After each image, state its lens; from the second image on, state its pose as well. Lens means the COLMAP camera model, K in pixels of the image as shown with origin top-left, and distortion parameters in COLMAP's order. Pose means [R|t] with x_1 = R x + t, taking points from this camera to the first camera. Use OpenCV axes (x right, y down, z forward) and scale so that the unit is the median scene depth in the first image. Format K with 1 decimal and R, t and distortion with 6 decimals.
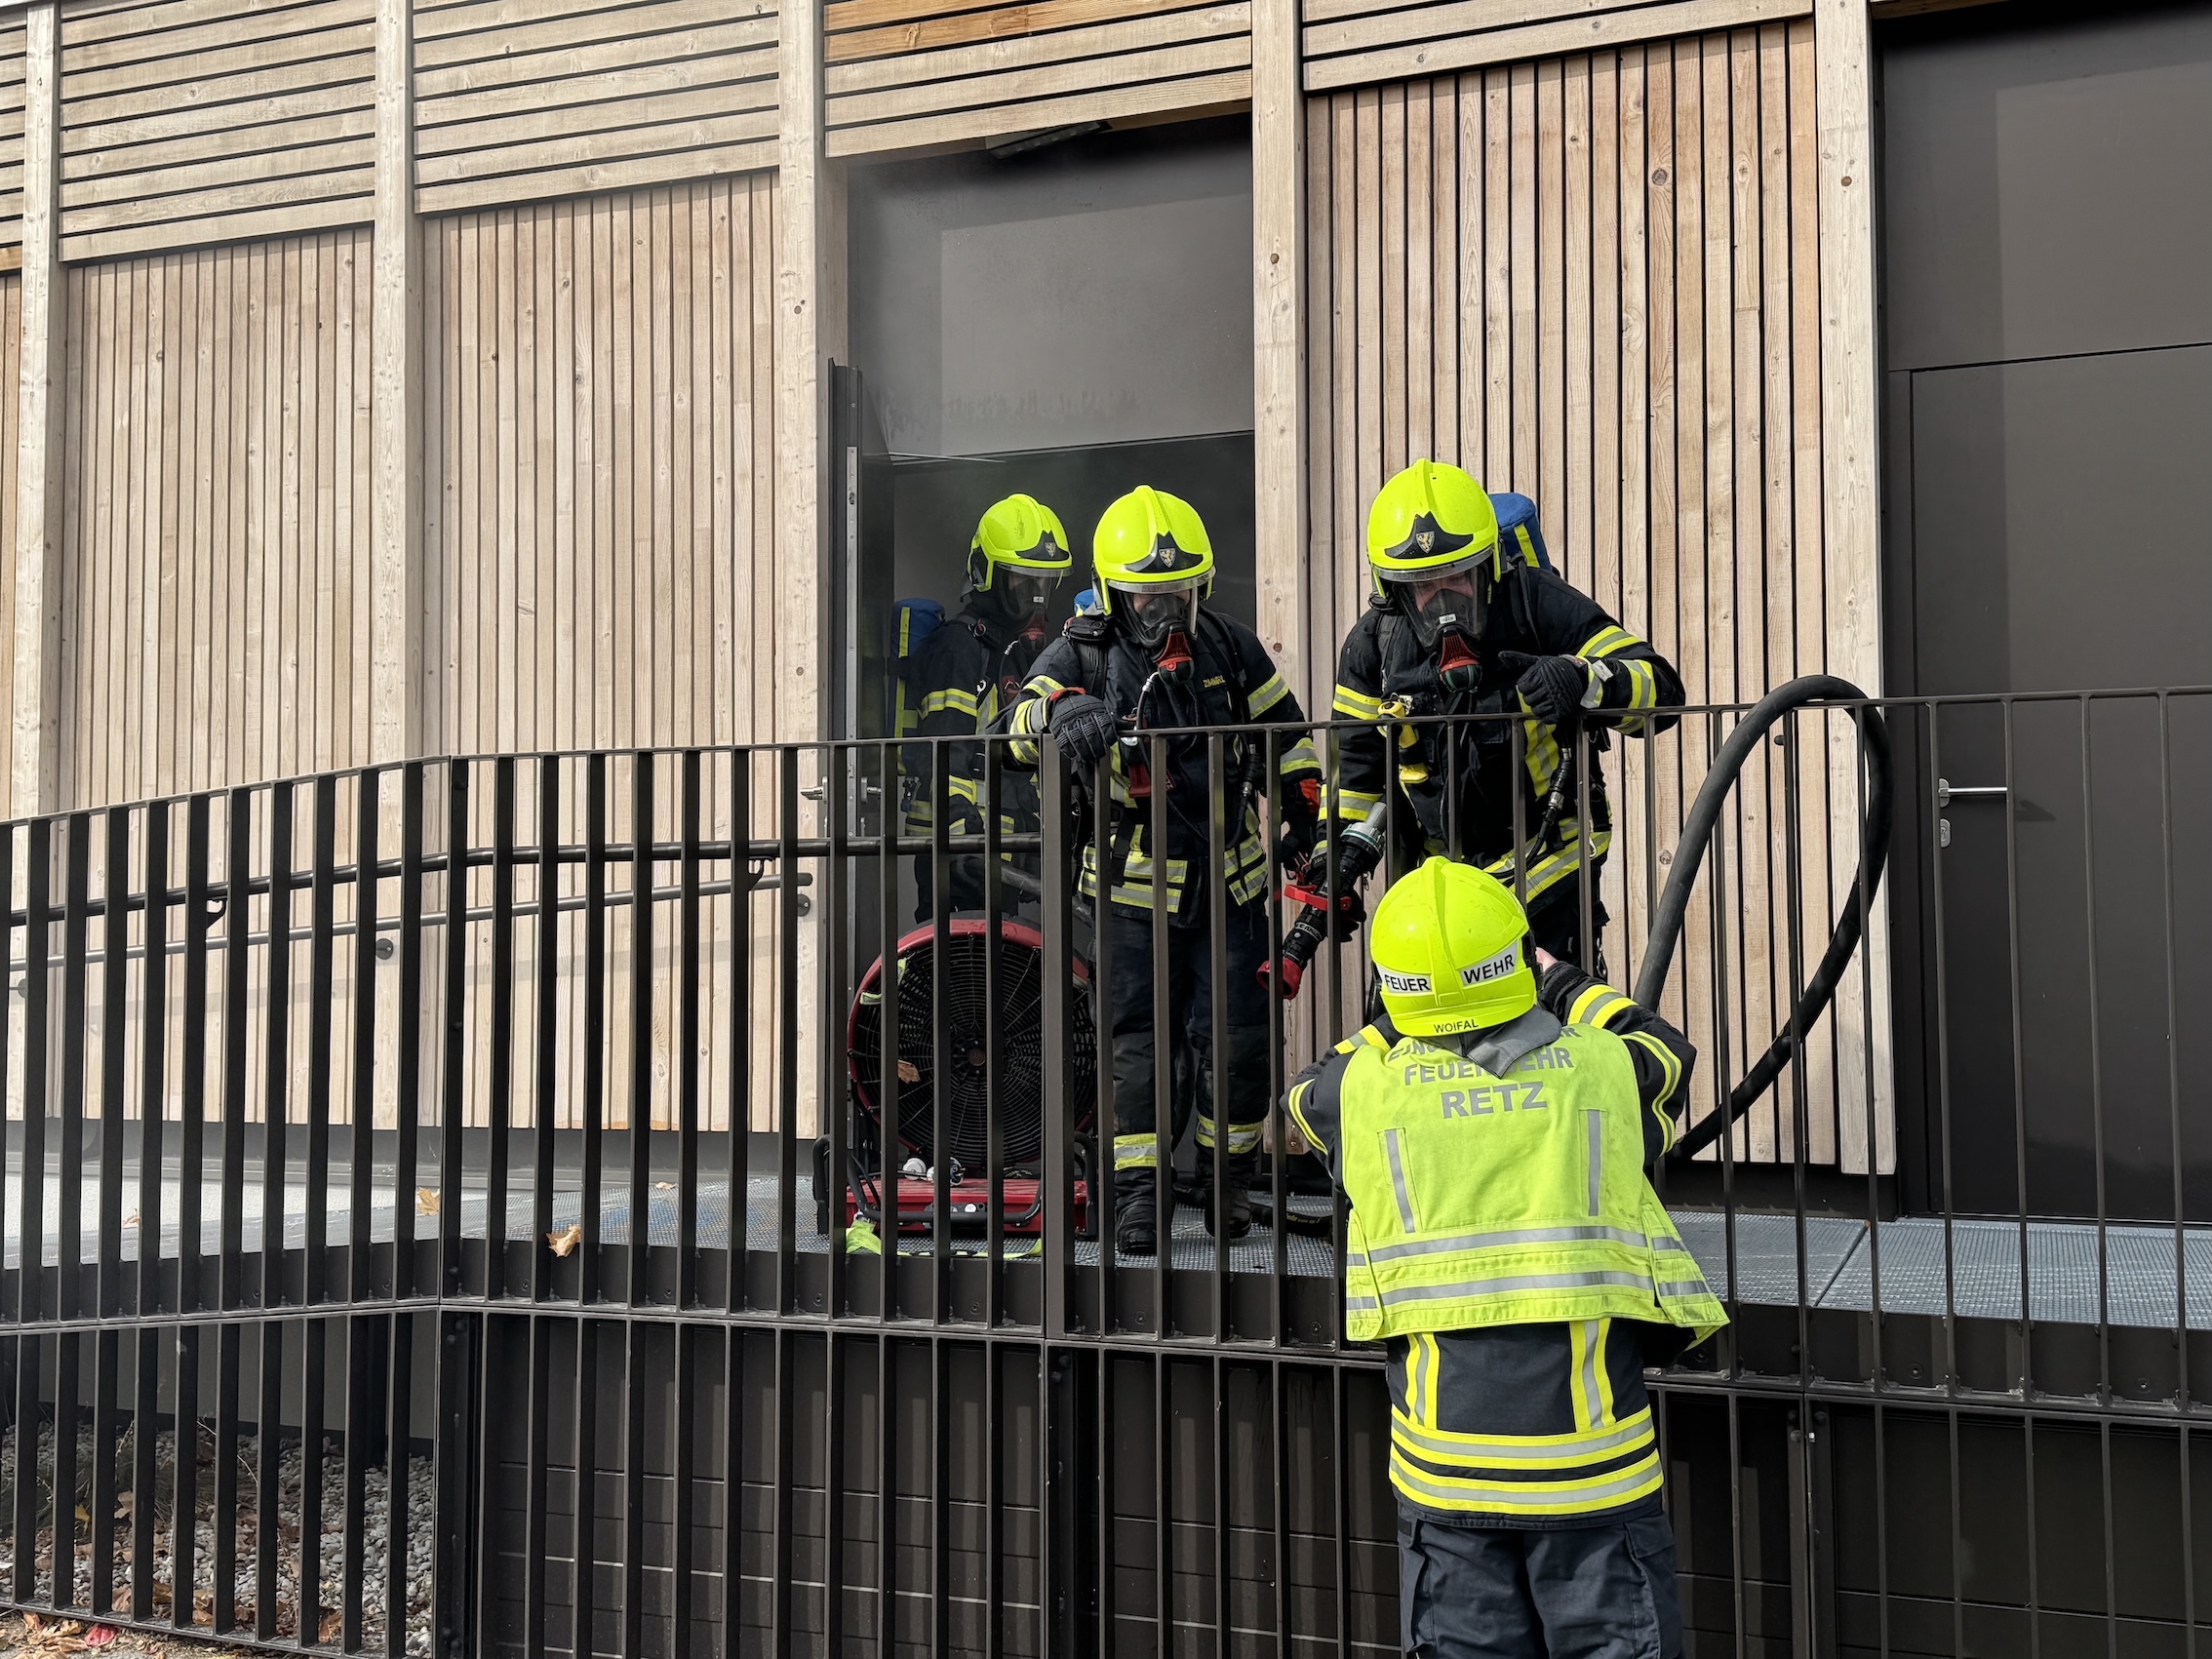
lens RADIAL K [[2295.1, 0, 1106.0], [0, 2295.1, 829.5], [0, 0, 1]] dist [0.162287, -0.367240]
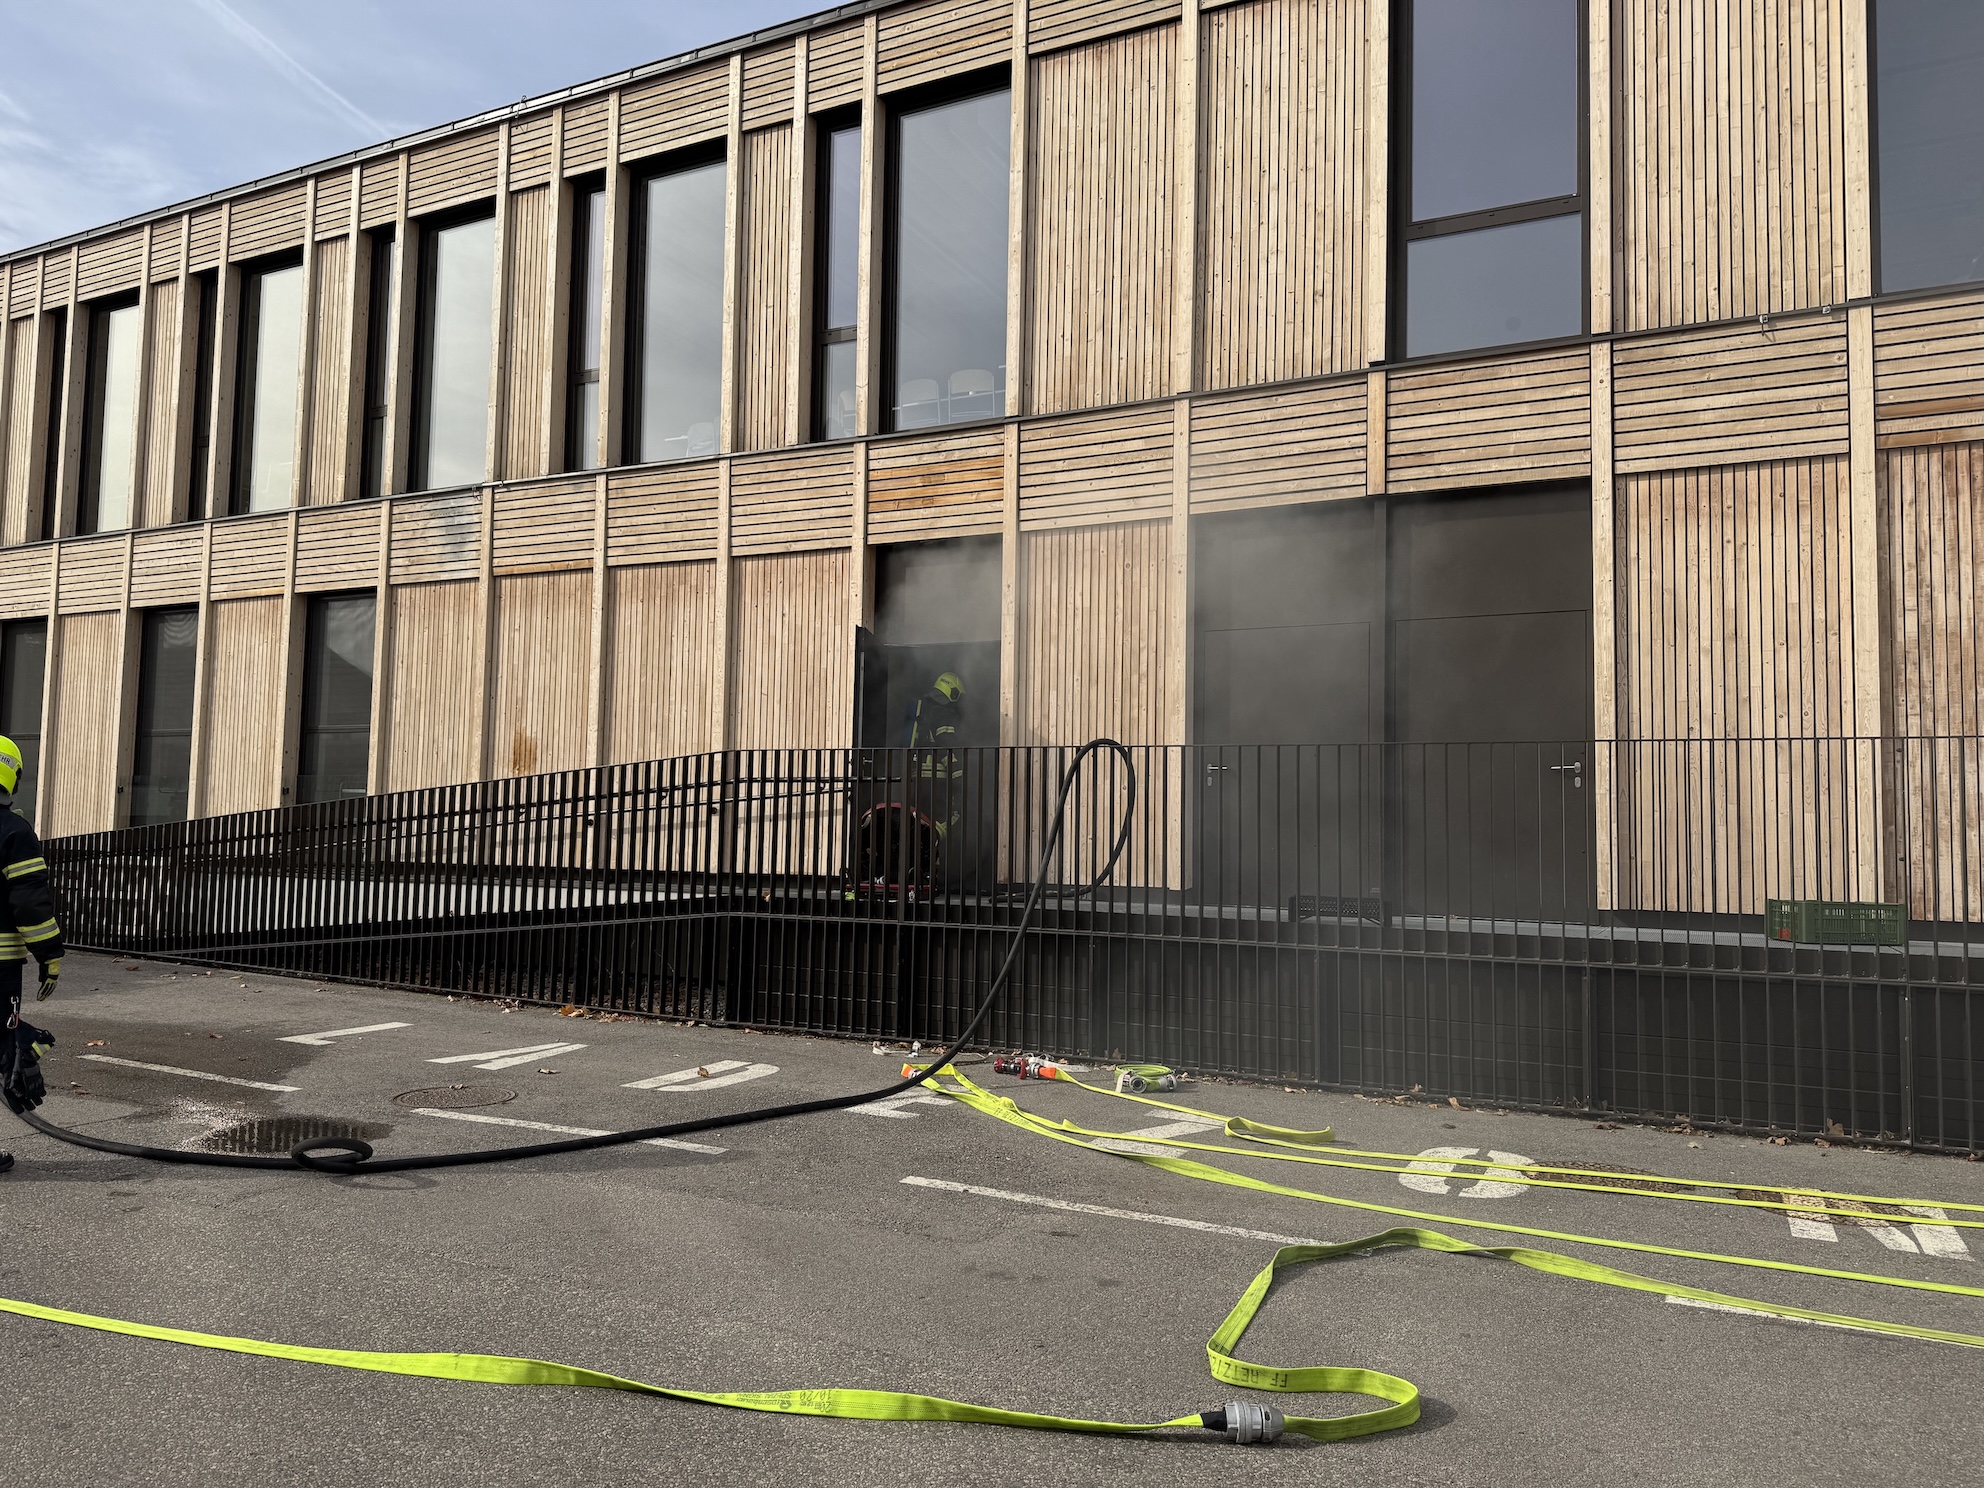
lens RADIAL K [[1273.3, 0, 987.7], [0, 1273.3, 761.9], [0, 0, 1]] dist [0.049721, -0.002619]
pose [[0.995837, 0.019092, -0.089126, 0.177530], [-0.019664, 0.999791, -0.005546, -0.008353], [0.089001, 0.007275, 0.996005, -0.581008]]
